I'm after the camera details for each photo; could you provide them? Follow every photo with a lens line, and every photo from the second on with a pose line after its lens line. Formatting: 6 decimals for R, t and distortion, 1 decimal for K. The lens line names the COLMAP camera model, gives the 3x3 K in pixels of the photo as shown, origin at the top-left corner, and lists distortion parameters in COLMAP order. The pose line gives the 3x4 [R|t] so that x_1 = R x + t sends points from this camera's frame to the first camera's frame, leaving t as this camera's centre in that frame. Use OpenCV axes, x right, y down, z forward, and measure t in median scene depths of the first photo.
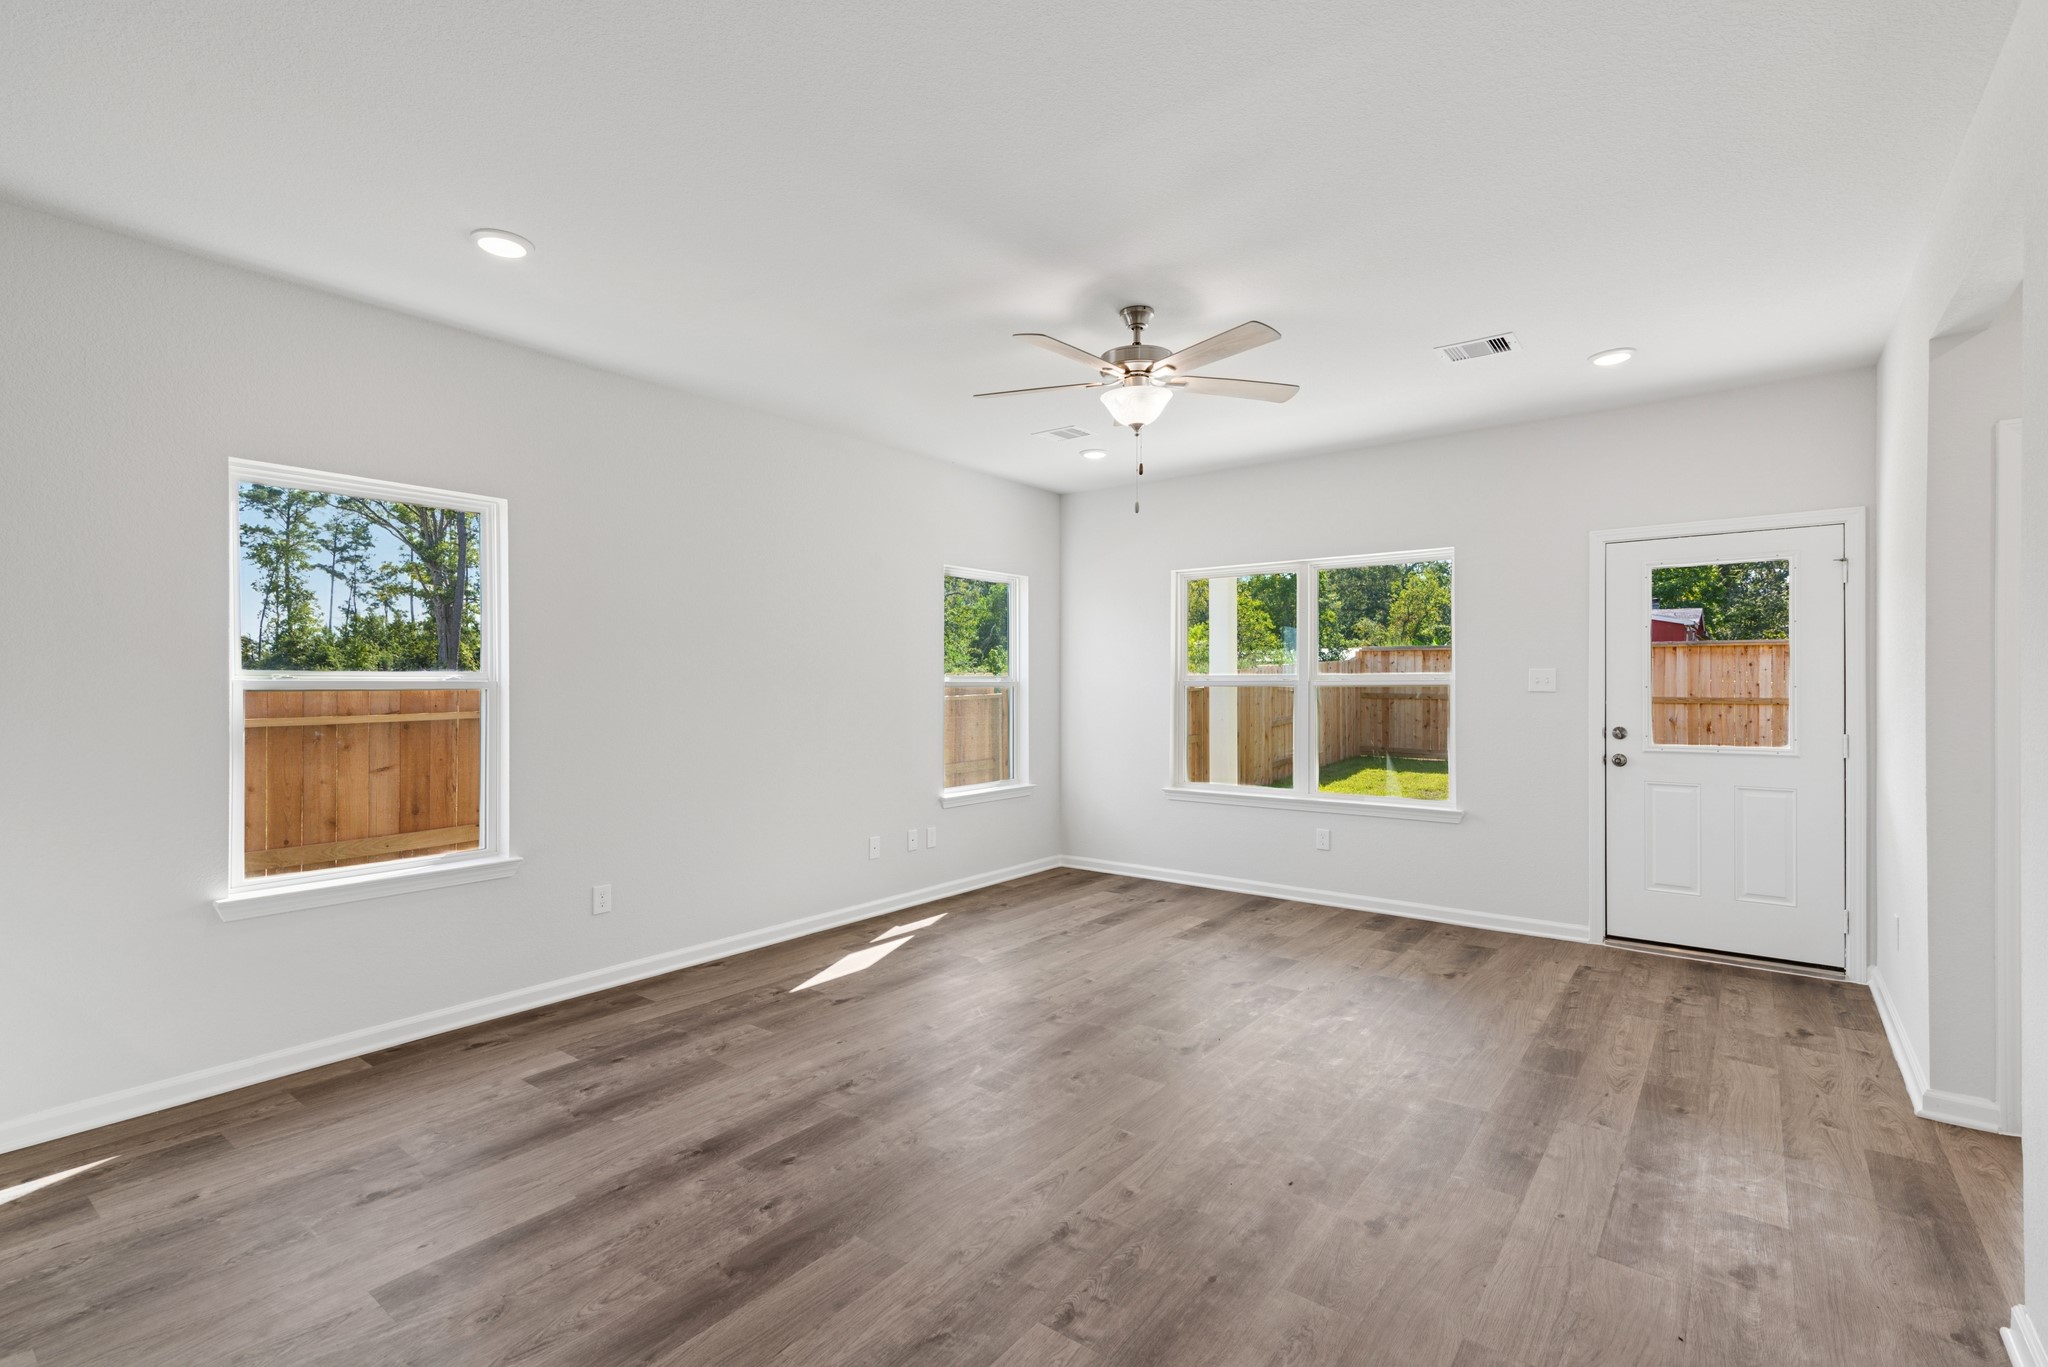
lens RADIAL K [[935.0, 0, 1030.7], [0, 935.0, 684.0], [0, 0, 1]] dist [0.016467, -0.001542]
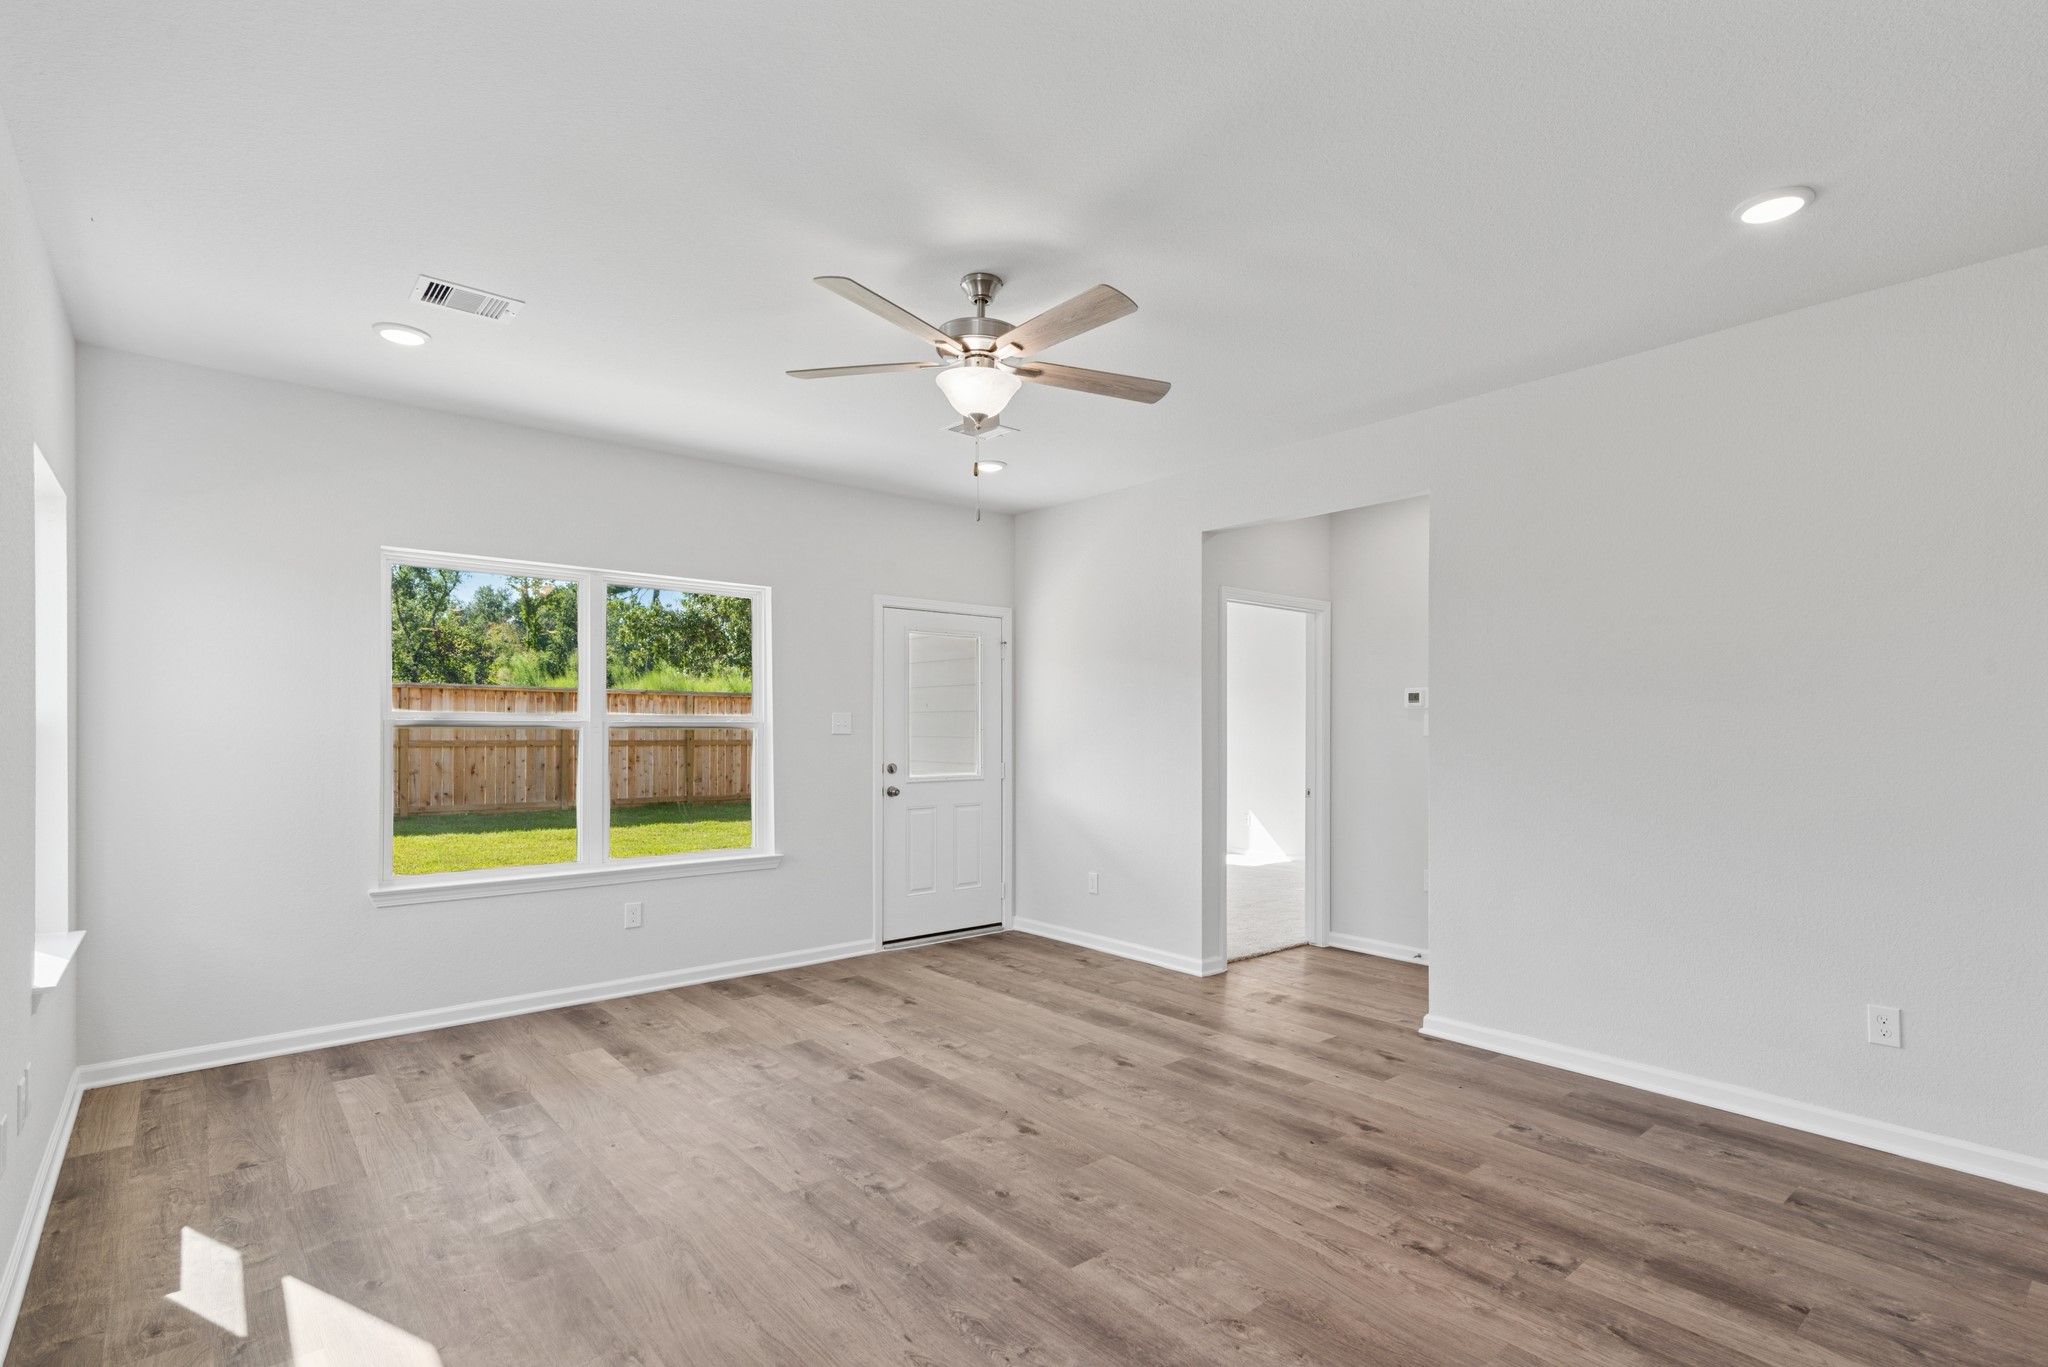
lens RADIAL K [[967.7, 0, 1038.3], [0, 967.7, 727.5], [0, 0, 1]] dist [0.010457, 0.000274]
pose [[0.210819, 0.003517, 0.977519, -0.537526], [-0.004226, 0.999987, -0.002686, 0.002722], [-0.977516, -0.003565, 0.210831, 0.571744]]
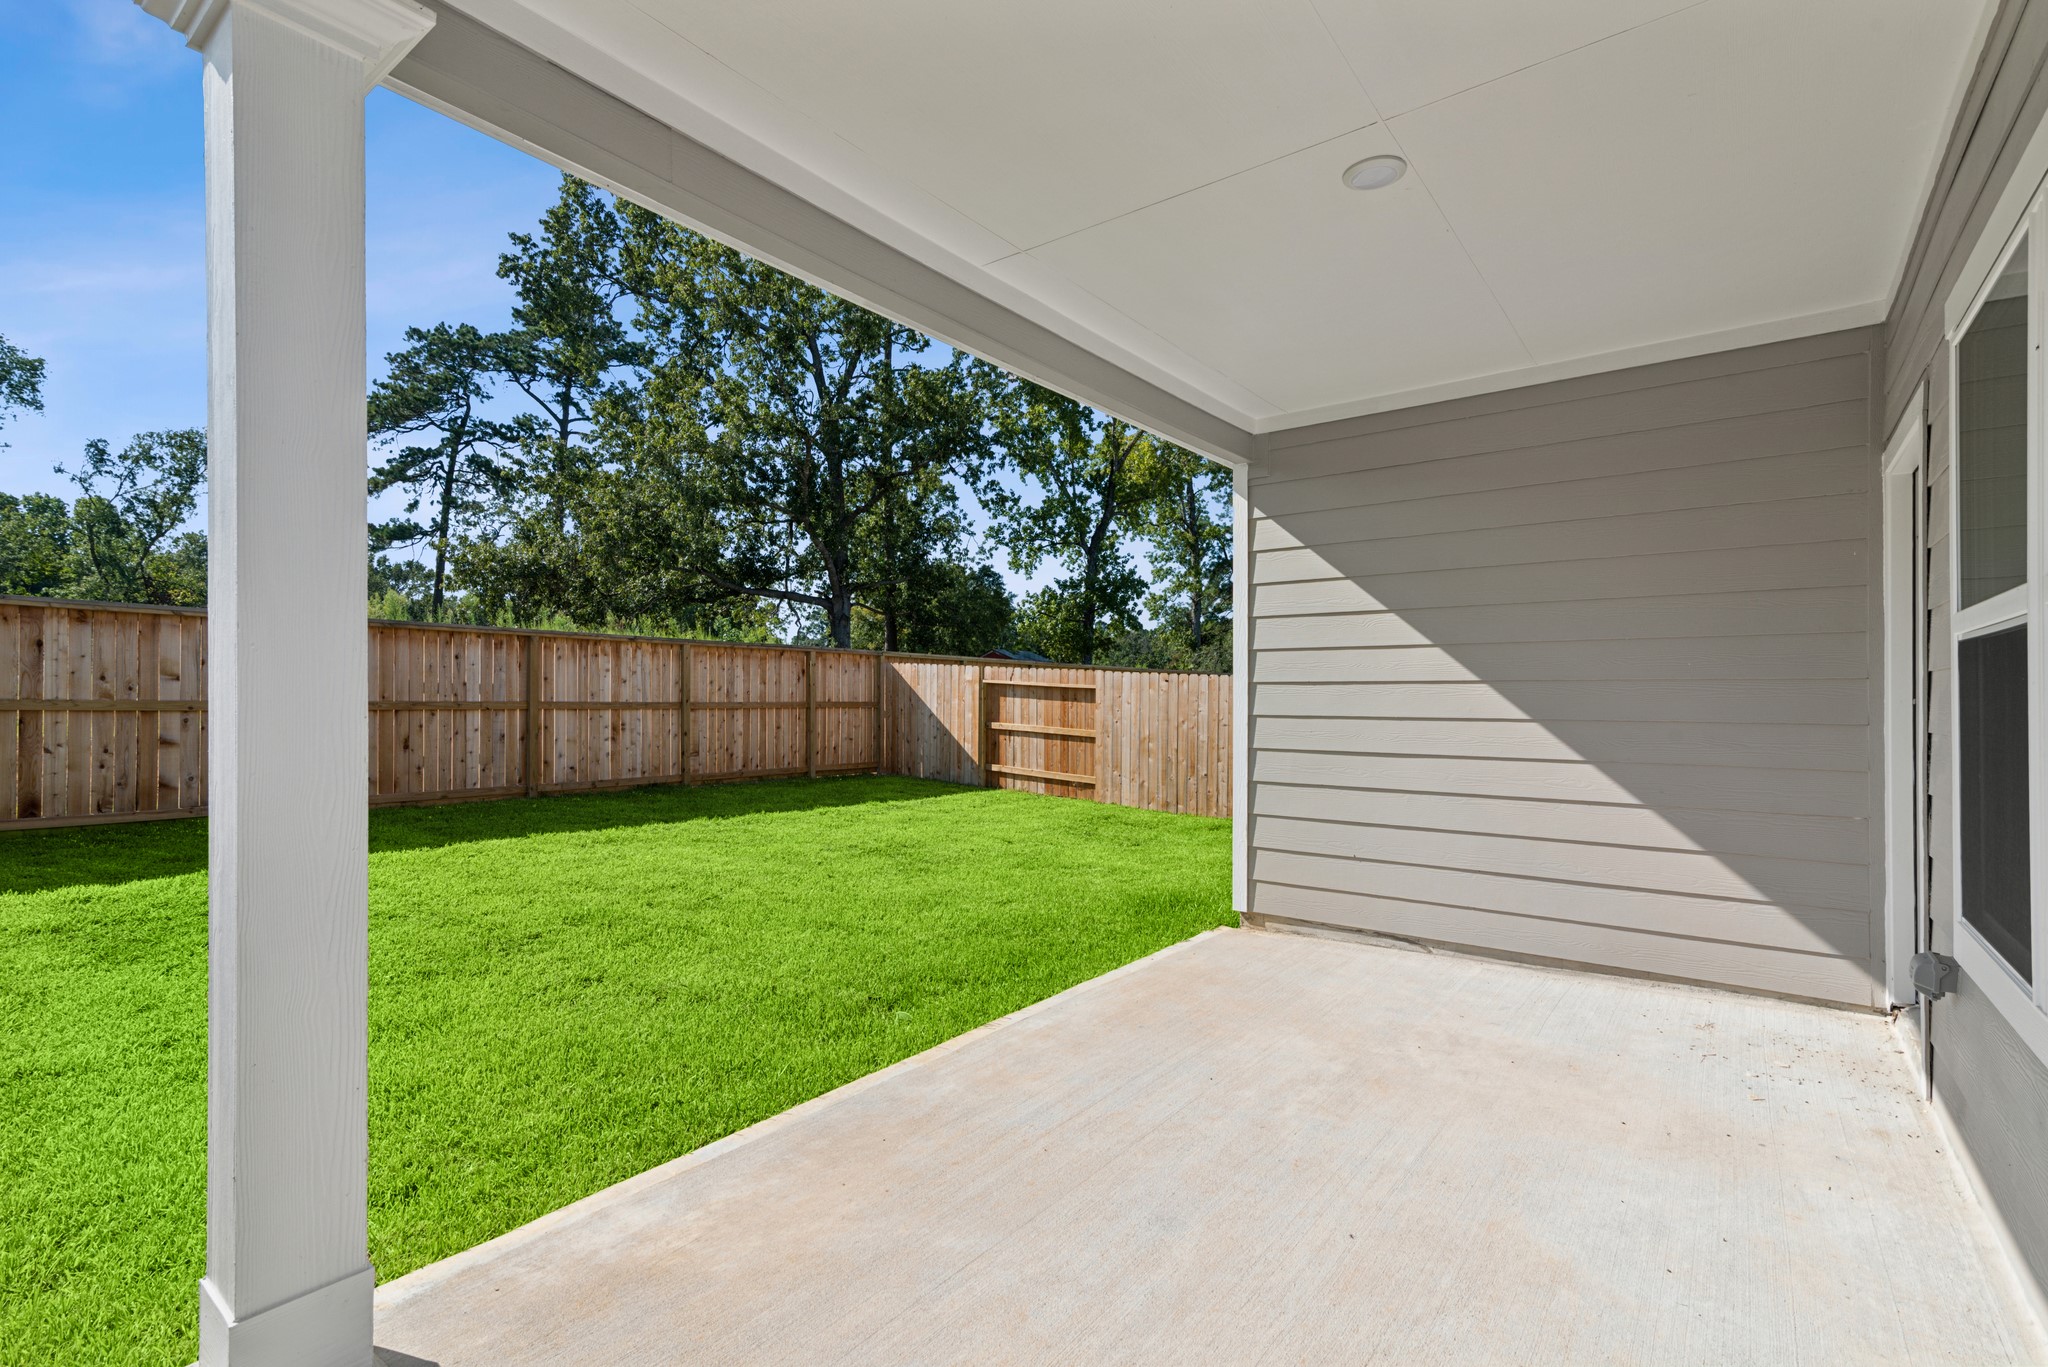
lens RADIAL K [[935.0, 0, 1016.2], [0, 935.0, 700.4], [0, 0, 1]] dist [0.016467, -0.001542]
pose [[-0.000817, 0.000243, 1.000000, 0.038600], [-0.002928, 0.999996, -0.000245, 0.039652], [-0.999995, -0.002928, -0.000816, 1.676765]]
